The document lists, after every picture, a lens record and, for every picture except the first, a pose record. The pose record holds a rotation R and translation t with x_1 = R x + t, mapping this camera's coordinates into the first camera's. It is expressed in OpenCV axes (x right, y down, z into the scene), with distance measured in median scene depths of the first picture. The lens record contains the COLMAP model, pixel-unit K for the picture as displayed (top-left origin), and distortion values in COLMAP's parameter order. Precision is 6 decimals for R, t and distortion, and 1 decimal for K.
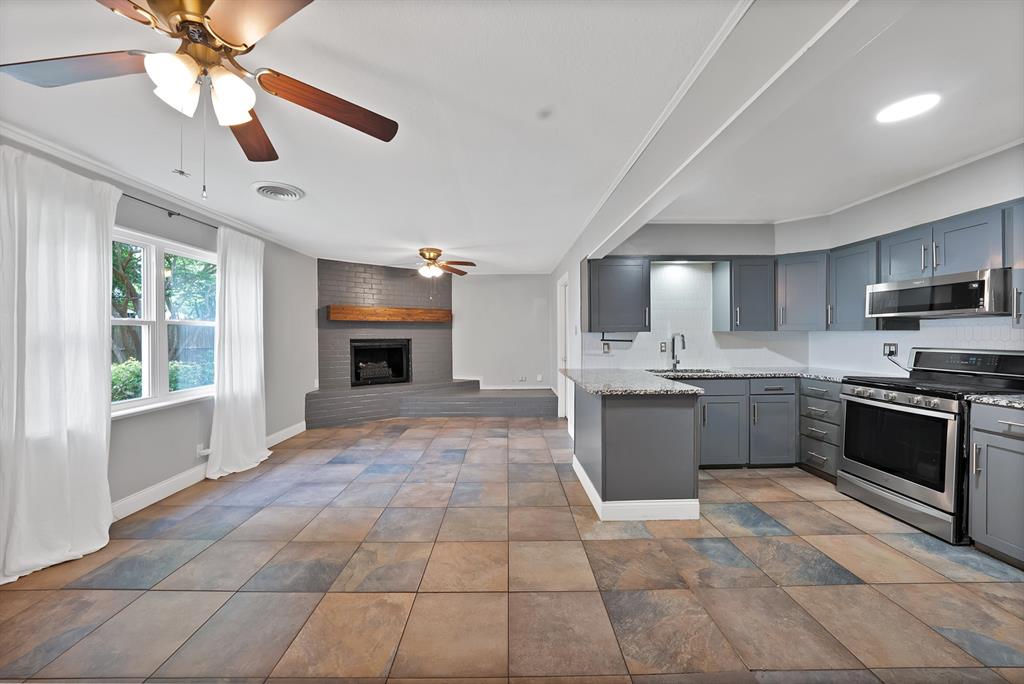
lens RADIAL K [[390.7, 0, 512.1], [0, 390.7, 338.9], [0, 0, 1]] dist [-0.023740, 0.000051]
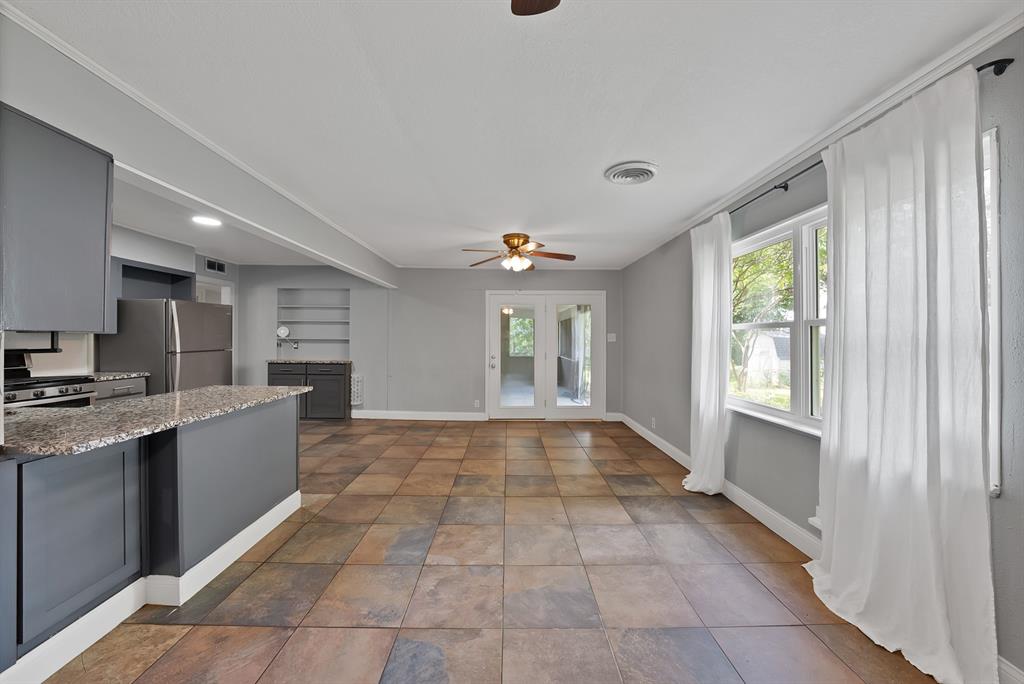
lens RADIAL K [[383.8, 0, 513.1], [0, 383.8, 335.9], [0, 0, 1]] dist [-0.024689, 0.000136]
pose [[-0.999999, -0.001013, -0.001345, -0.262569], [-0.001021, 0.999981, 0.006048, -0.015974], [0.001339, 0.006049, -0.999981, 1.458079]]
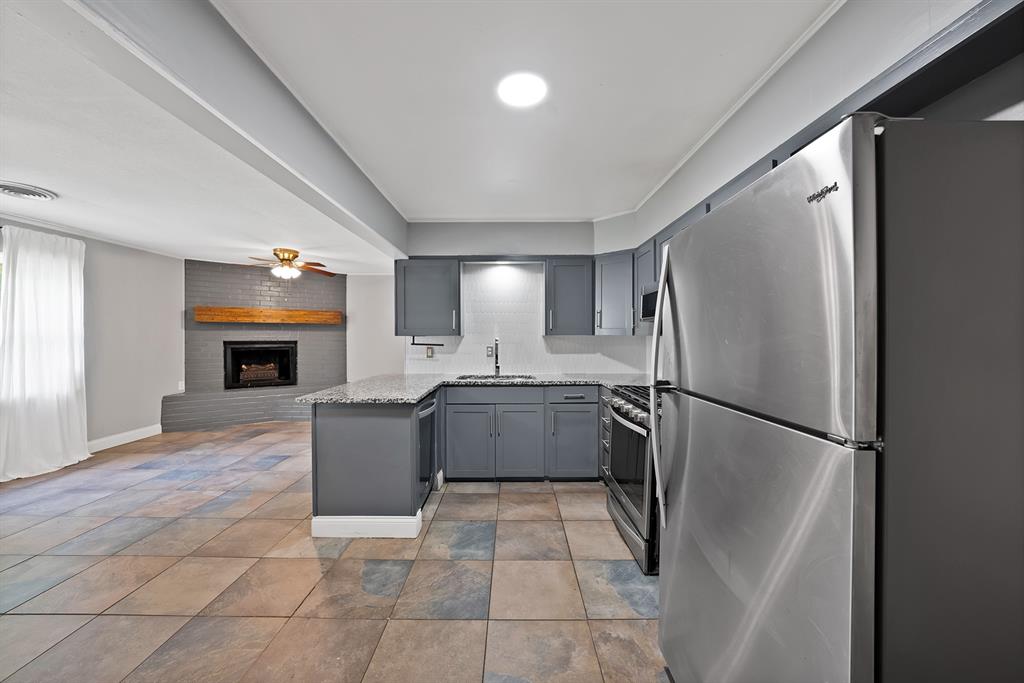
lens RADIAL K [[393.8, 0, 515.4], [0, 393.8, 337.5], [0, 0, 1]] dist [-0.040653, 0.010660]
pose [[0.999956, 0.004698, -0.008108, 0.512353], [-0.004754, 0.999965, -0.006907, -0.008009], [0.008075, 0.006945, 0.999943, 0.043275]]
